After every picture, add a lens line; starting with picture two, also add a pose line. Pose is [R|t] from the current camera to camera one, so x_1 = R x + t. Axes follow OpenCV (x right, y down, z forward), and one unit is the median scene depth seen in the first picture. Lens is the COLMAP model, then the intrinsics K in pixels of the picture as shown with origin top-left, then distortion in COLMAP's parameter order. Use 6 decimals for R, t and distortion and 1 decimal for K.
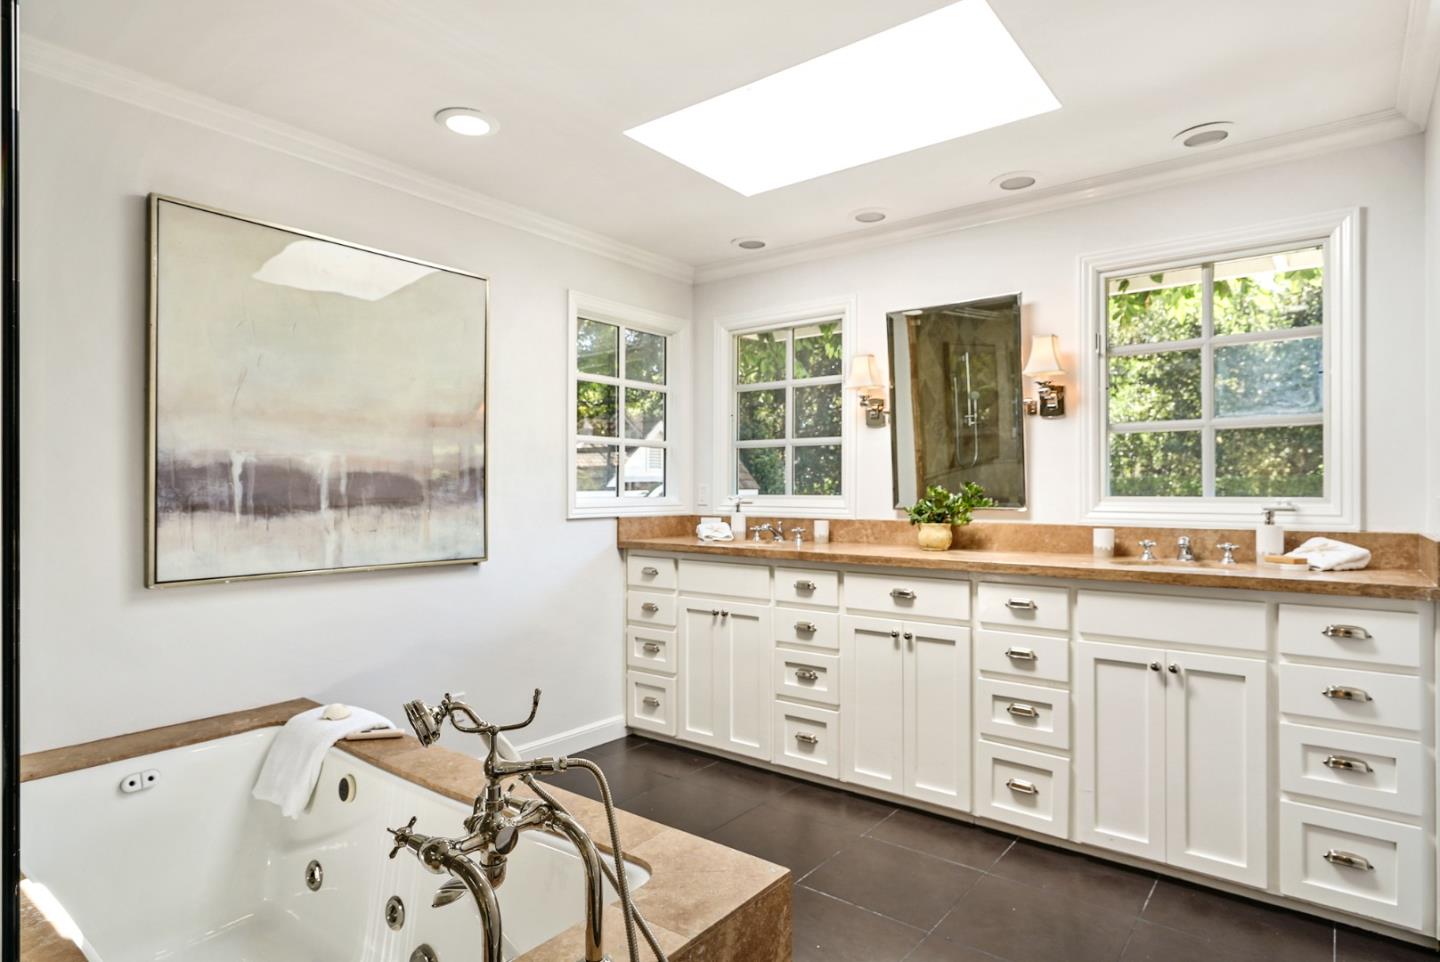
lens RADIAL K [[786.3, 0, 720.0], [0, 786.3, 481.0], [0, 0, 1]] dist [-0.004784, -0.001365]
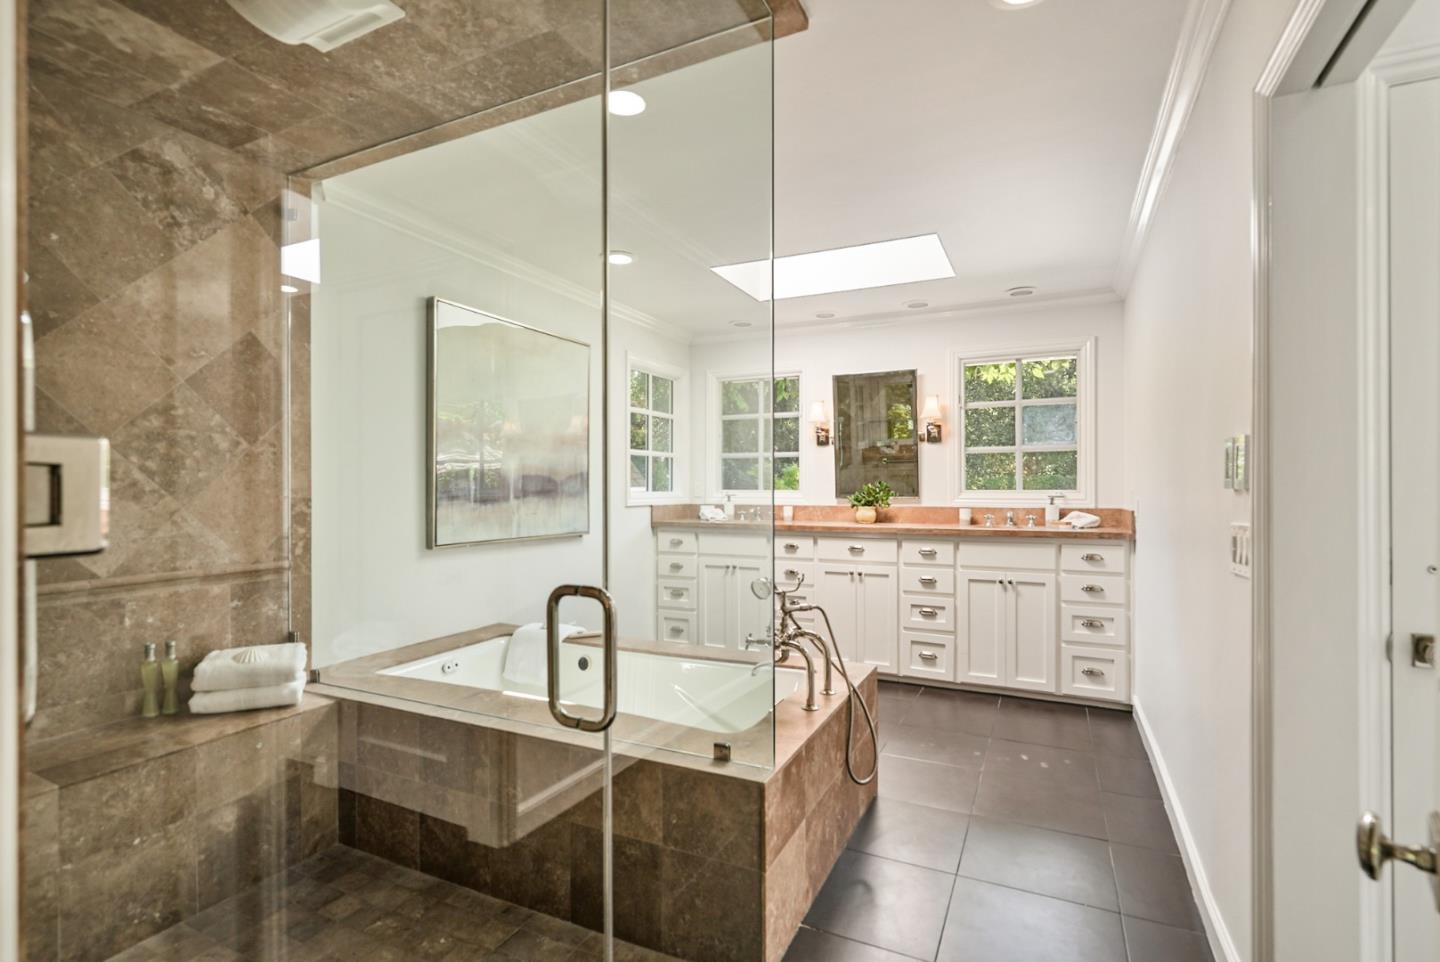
lens RADIAL K [[672.1, 0, 732.9], [0, 672.1, 478.9], [0, 0, 1]] dist [-0.017089, 0.000186]
pose [[0.976884, 0.001068, 0.213769, -0.341379], [-0.000817, 0.999999, -0.001265, -0.002307], [-0.213770, 0.001061, 0.976883, -0.348917]]
